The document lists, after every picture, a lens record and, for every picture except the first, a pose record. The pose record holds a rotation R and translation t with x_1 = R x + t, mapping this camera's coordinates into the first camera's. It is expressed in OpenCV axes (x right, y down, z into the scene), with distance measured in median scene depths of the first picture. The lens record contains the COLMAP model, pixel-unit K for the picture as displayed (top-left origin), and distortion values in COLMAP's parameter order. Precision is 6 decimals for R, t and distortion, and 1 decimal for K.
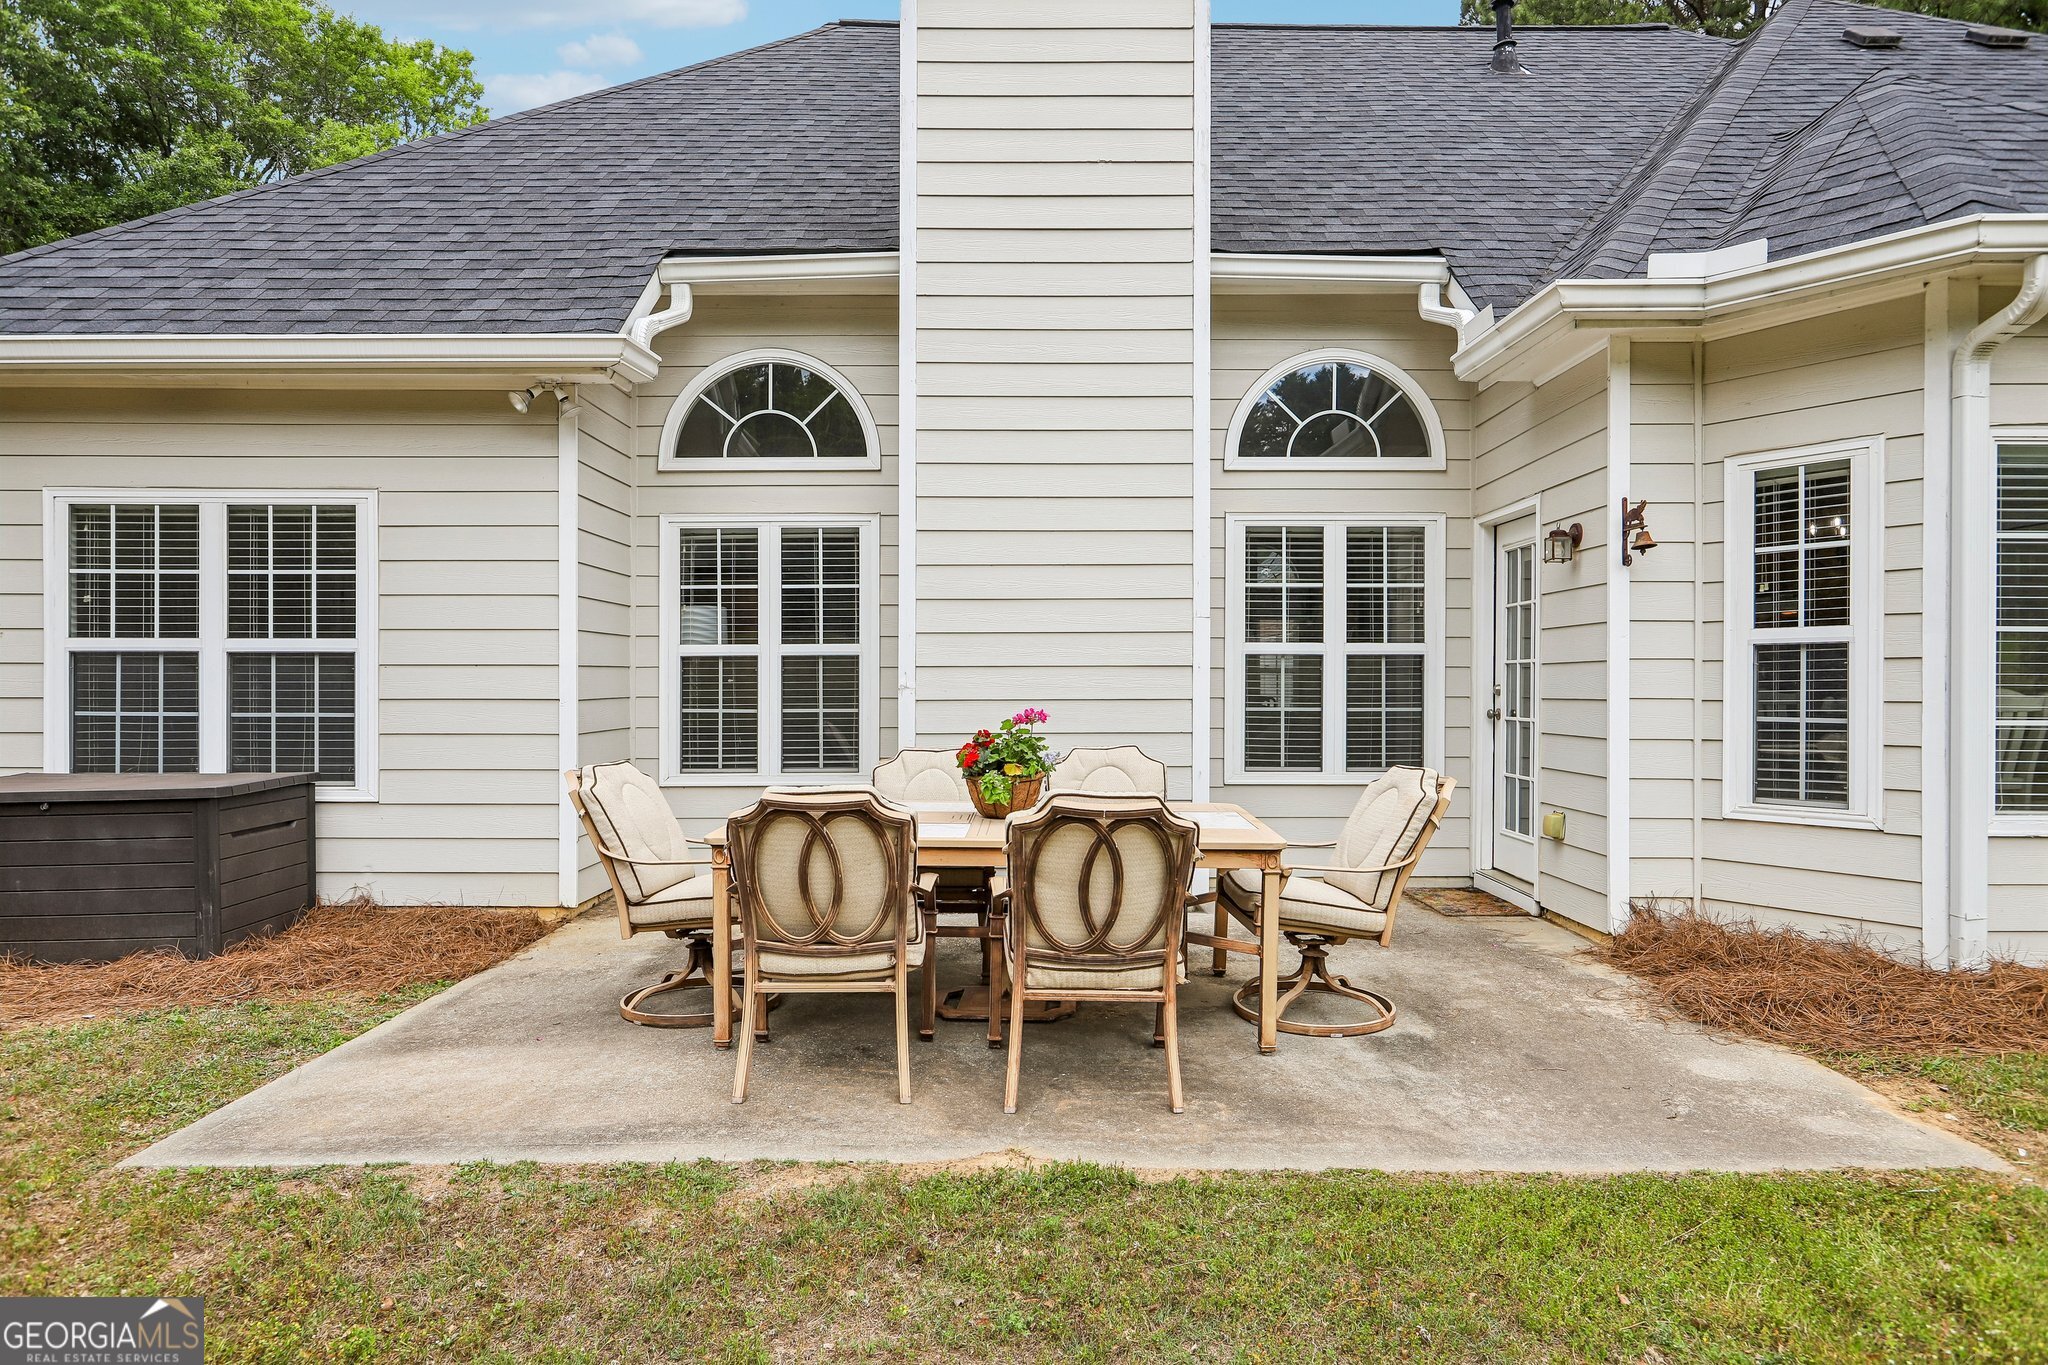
lens RADIAL K [[1199.1, 0, 1018.7], [0, 1199.1, 684.8], [0, 0, 1]] dist [0.002919, 0.000463]
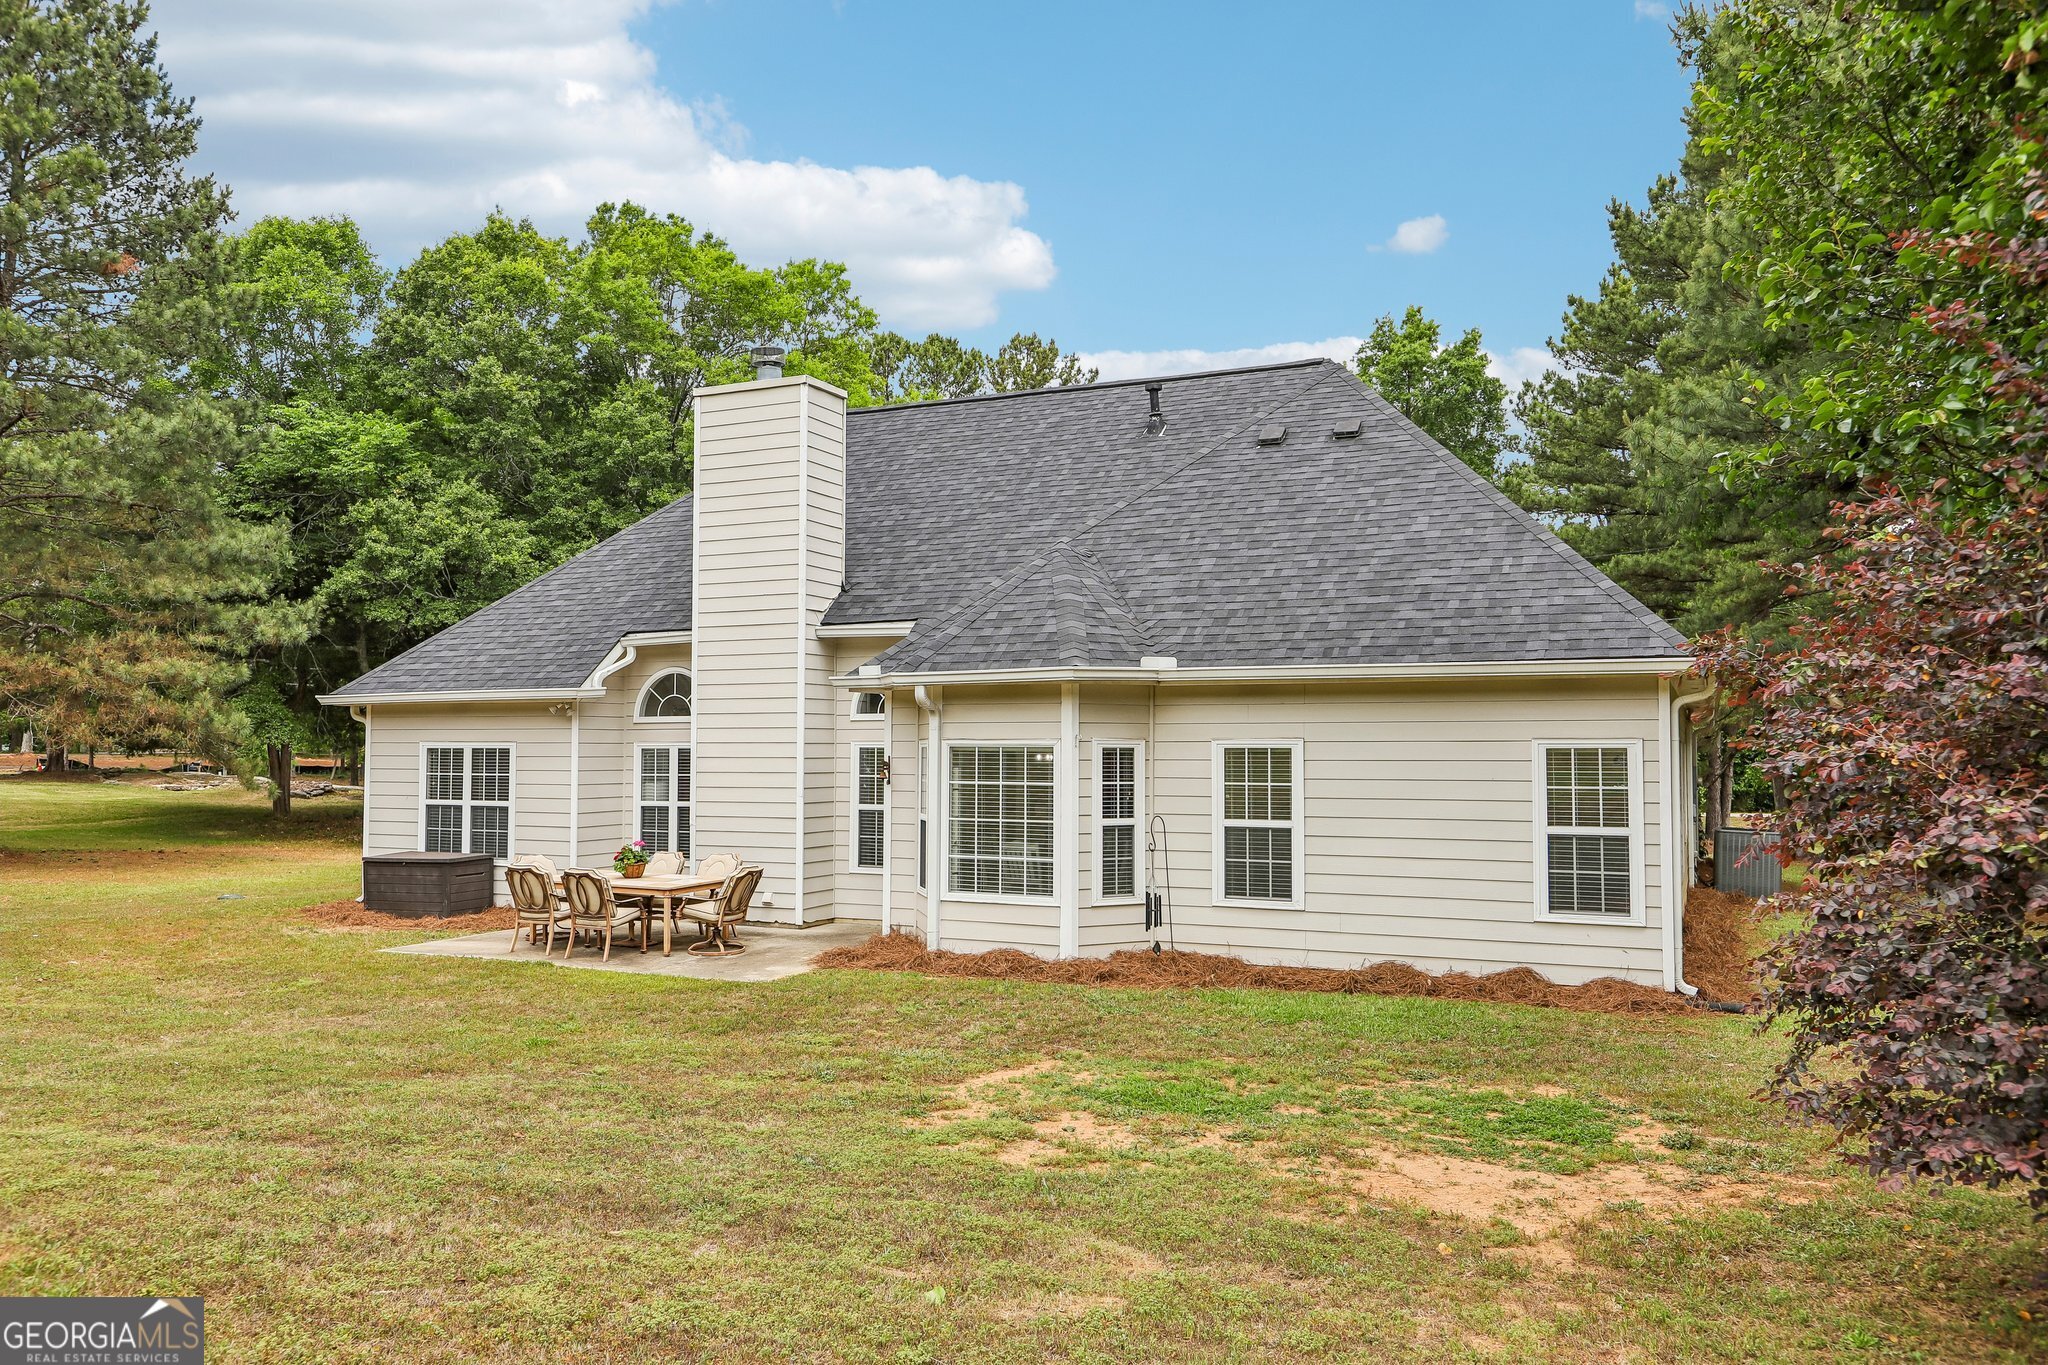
lens RADIAL K [[1474.3, 0, 1016.8], [0, 1474.3, 681.5], [0, 0, 1]] dist [0.007944, 0.004492]
pose [[0.903143, -0.019528, -0.428896, 1.743429], [-0.000668, 0.998900, -0.046886, -0.144815], [0.429339, 0.042632, 0.902136, -1.347220]]
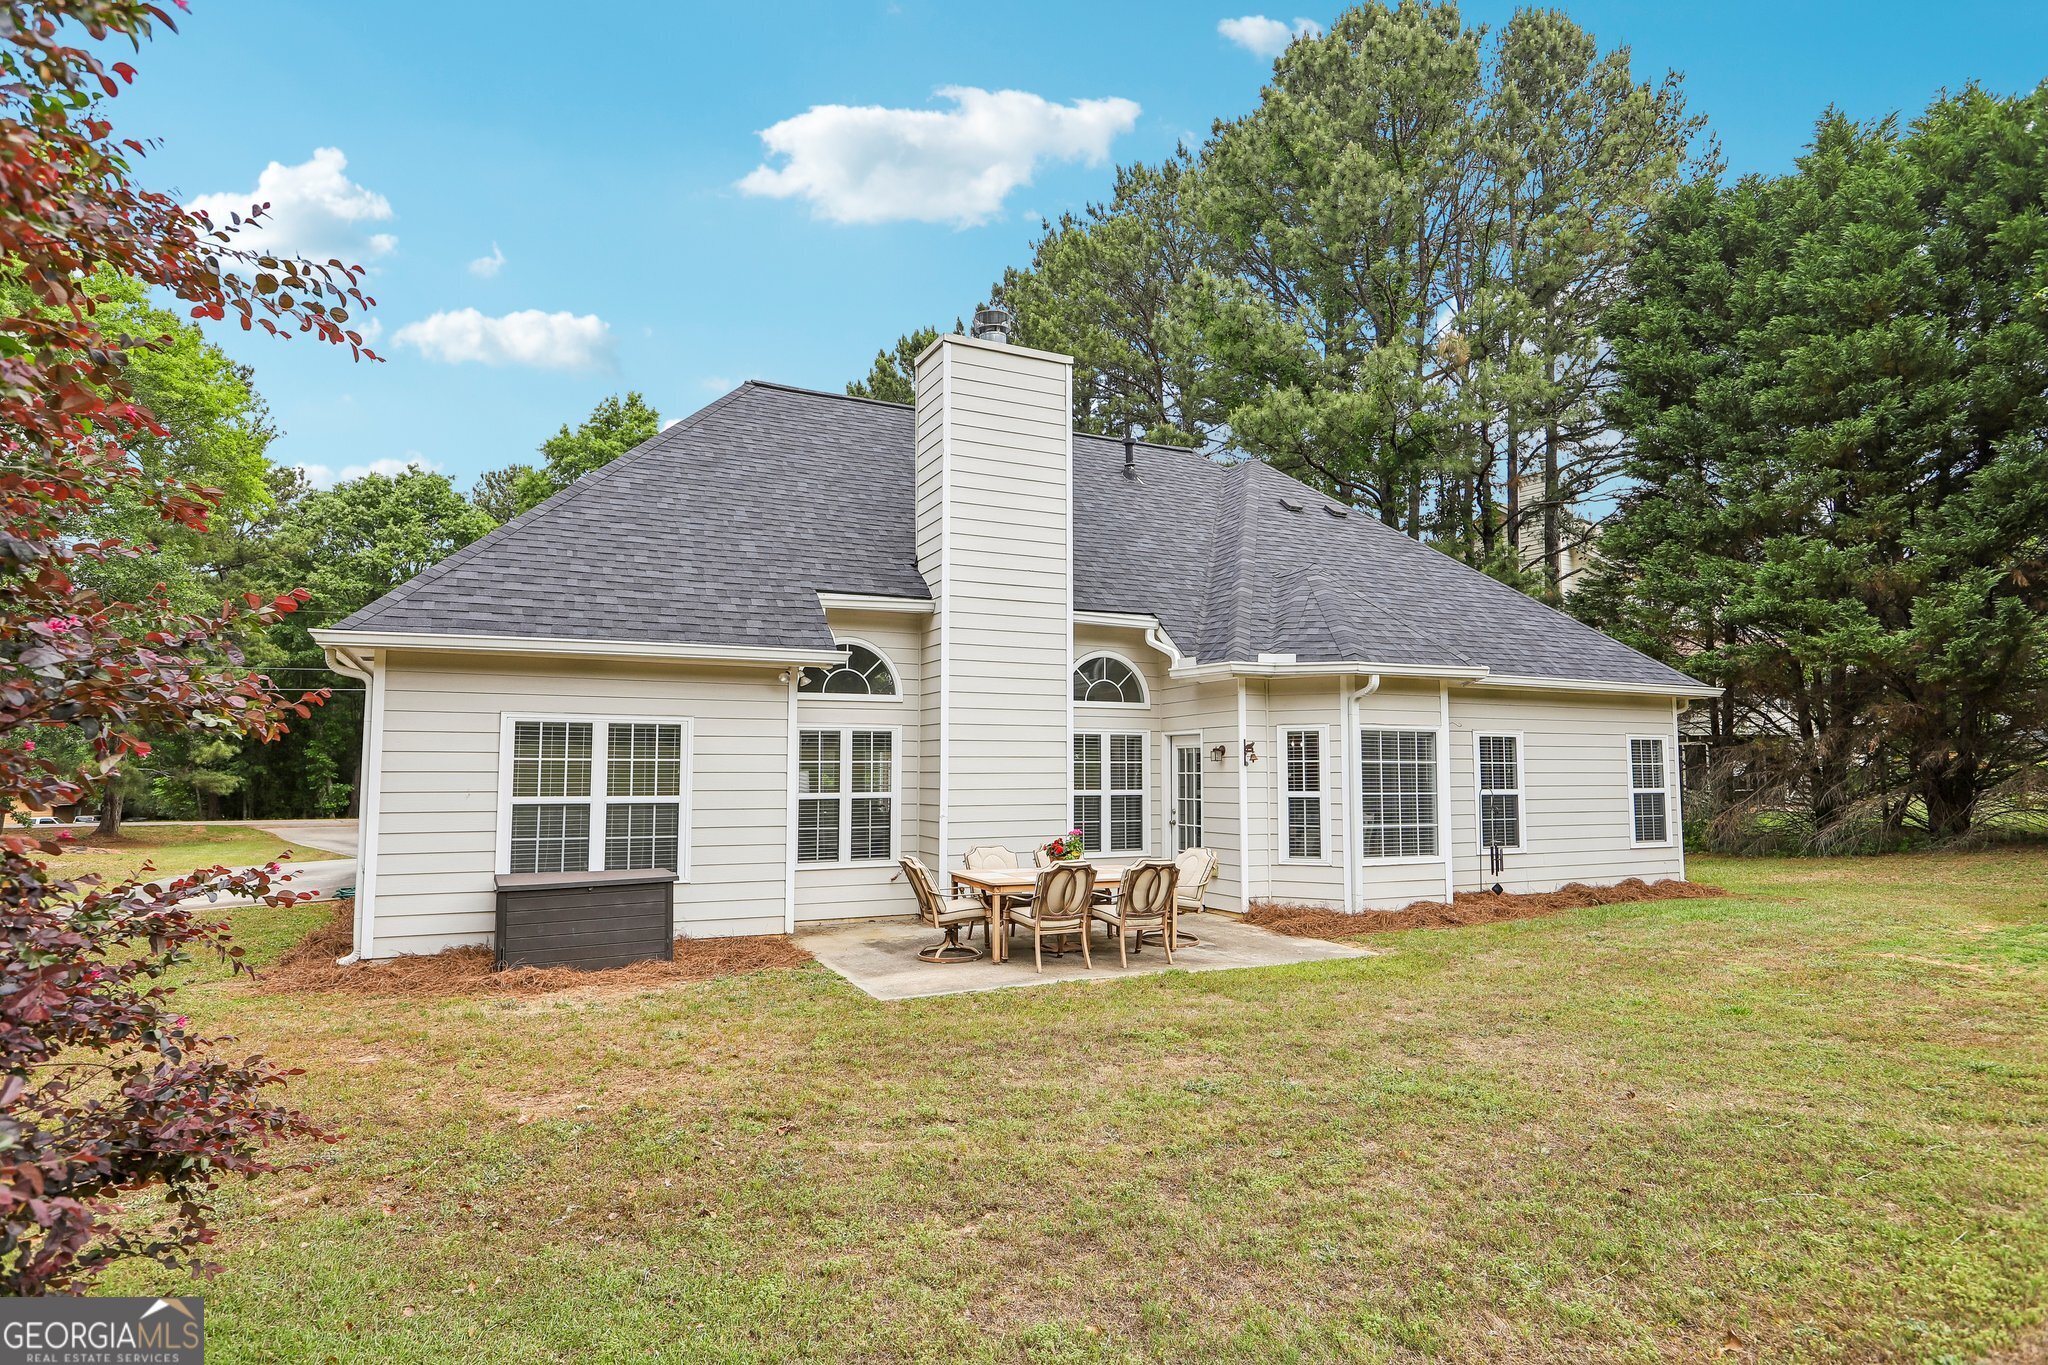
lens RADIAL K [[1134.2, 0, 1024.2], [0, 1134.2, 683.6], [0, 0, 1]] dist [-0.004186, 0.000596]
pose [[0.898455, 0.034369, 0.437718, -0.849912], [0.000463, 0.996857, -0.079223, -0.071915], [-0.439065, 0.071381, 0.895615, -0.837646]]
